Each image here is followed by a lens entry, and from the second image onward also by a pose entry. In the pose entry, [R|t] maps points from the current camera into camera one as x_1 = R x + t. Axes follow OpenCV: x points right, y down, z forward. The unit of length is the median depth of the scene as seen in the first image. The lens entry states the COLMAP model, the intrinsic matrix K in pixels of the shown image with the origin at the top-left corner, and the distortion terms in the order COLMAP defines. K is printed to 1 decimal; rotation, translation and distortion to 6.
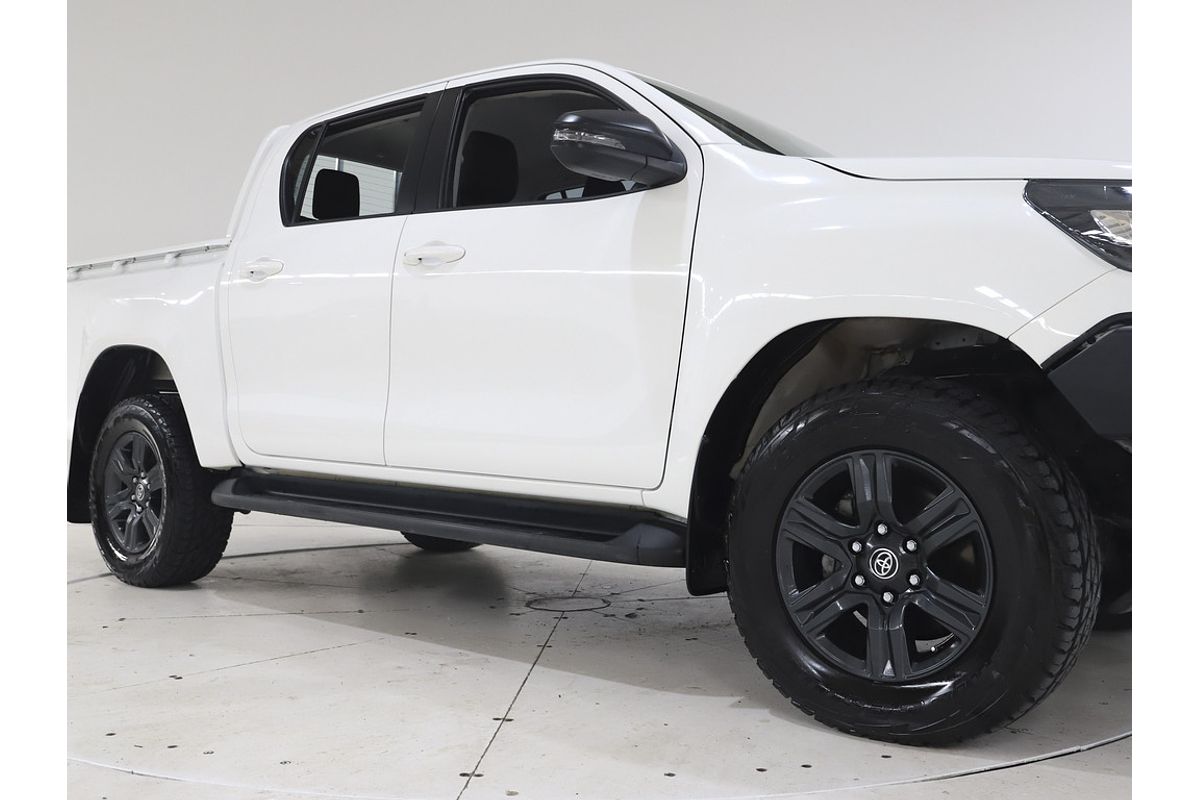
lens RADIAL K [[975.9, 0, 600.0], [0, 975.9, 400.0], [0, 0, 1]] dist [-0.037678, -0.002682]
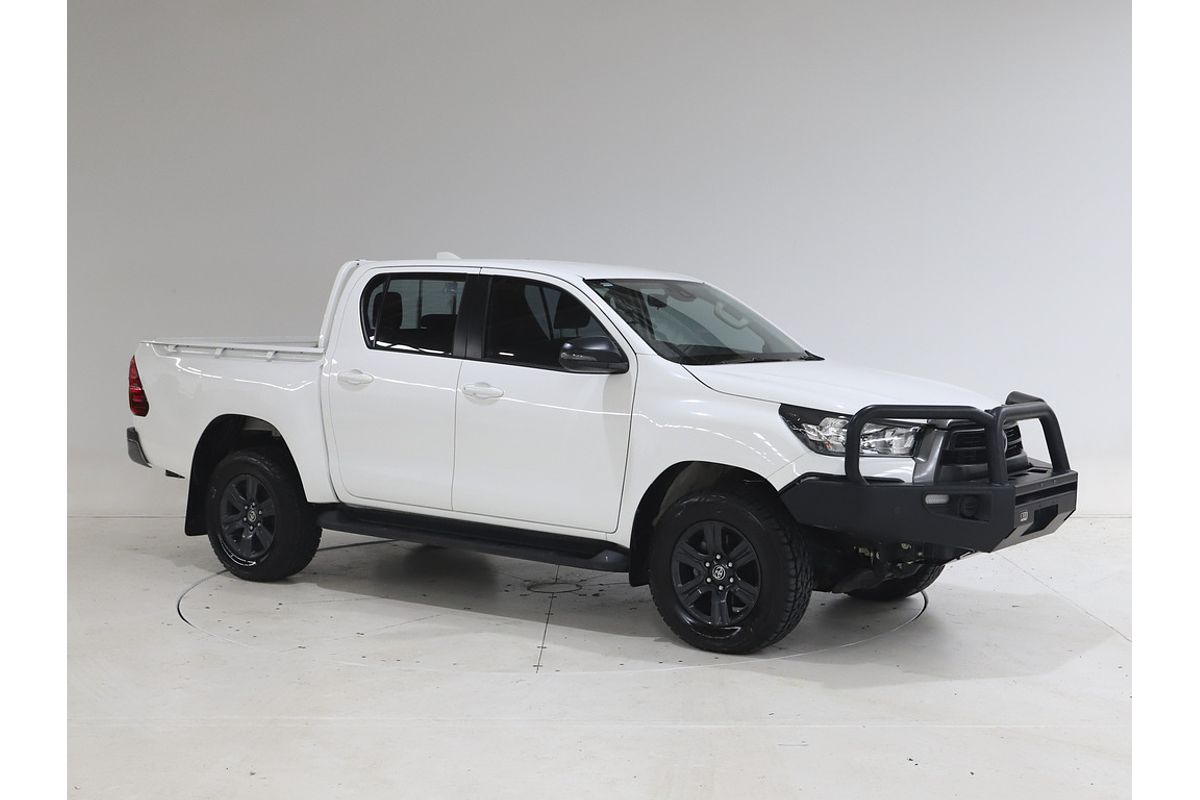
lens RADIAL K [[1237.5, 0, 600.0], [0, 1237.5, 400.0], [0, 0, 1]] dist [0.003819, 0.004264]
pose [[0.998291, -0.007216, 0.057985, -0.124649], [0.003156, 0.997556, 0.069799, -0.387733], [-0.058347, -0.069497, 0.995874, -1.619189]]
